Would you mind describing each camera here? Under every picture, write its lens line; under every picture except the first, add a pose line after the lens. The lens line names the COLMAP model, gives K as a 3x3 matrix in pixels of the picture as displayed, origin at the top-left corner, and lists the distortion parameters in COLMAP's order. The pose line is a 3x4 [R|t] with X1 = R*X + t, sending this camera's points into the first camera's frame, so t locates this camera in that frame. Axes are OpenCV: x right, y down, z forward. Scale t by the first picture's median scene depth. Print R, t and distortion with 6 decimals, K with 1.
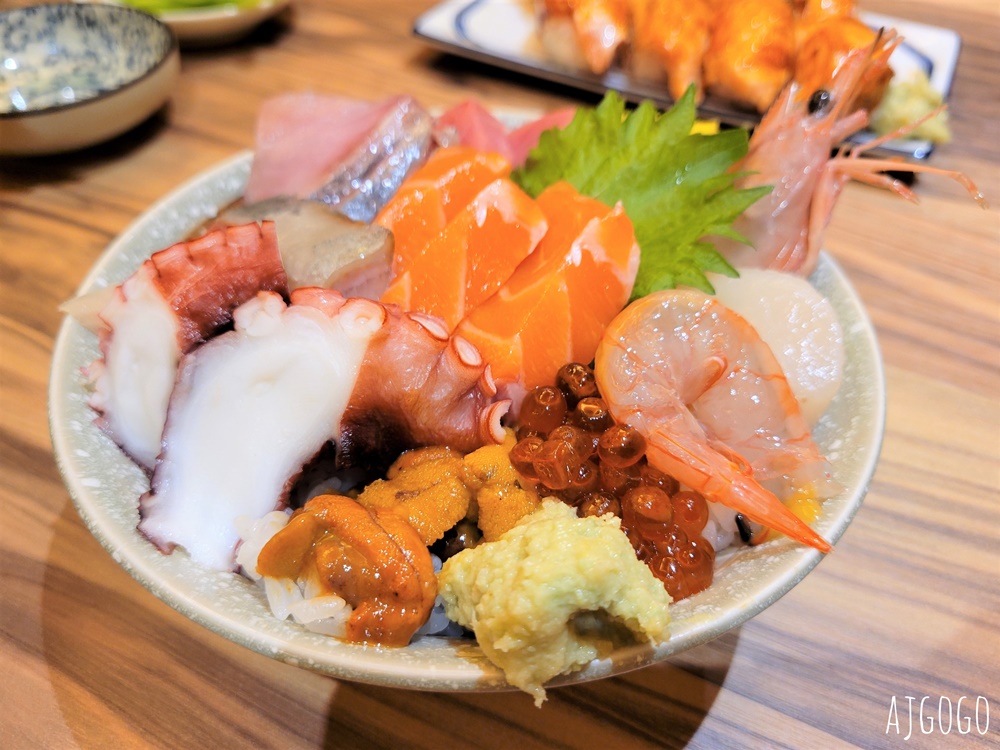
lens RADIAL K [[818.5, 0, 500.6], [0, 818.5, 374.2], [0, 0, 1]] dist [0.003555, 0.004611]
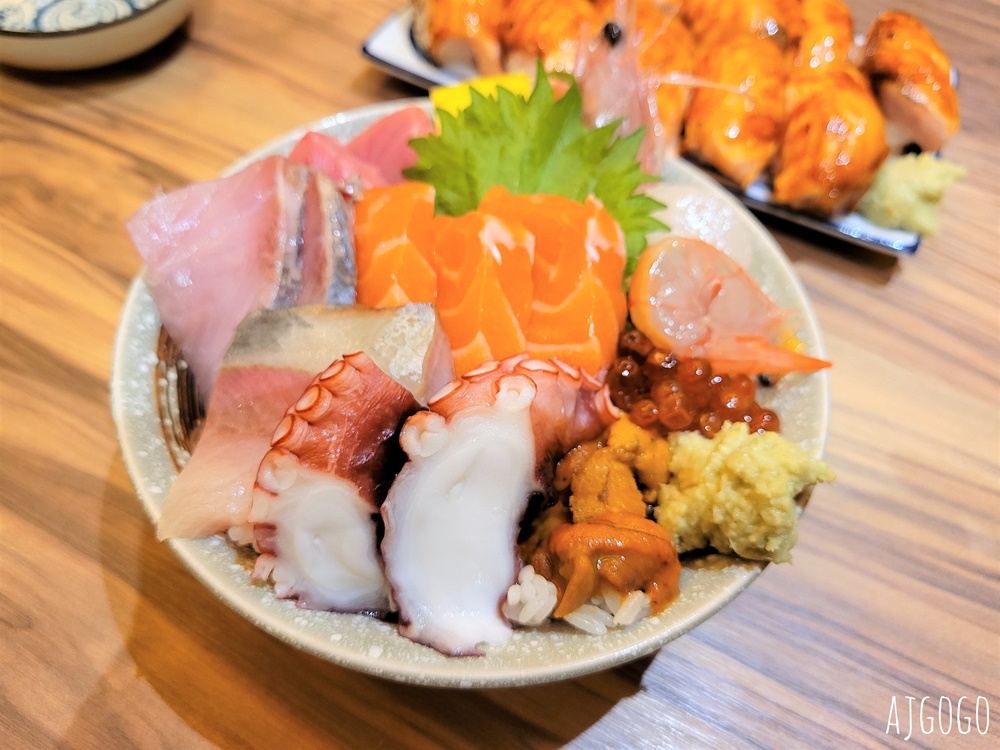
lens RADIAL K [[755.7, 0, 495.0], [0, 755.7, 375.7], [0, 0, 1]] dist [0.001350, -0.000568]
pose [[0.769101, -0.506120, 0.390291, -0.557578], [0.410009, 0.859156, 0.306175, -0.399134], [-0.490282, -0.075457, 0.868291, 0.088256]]
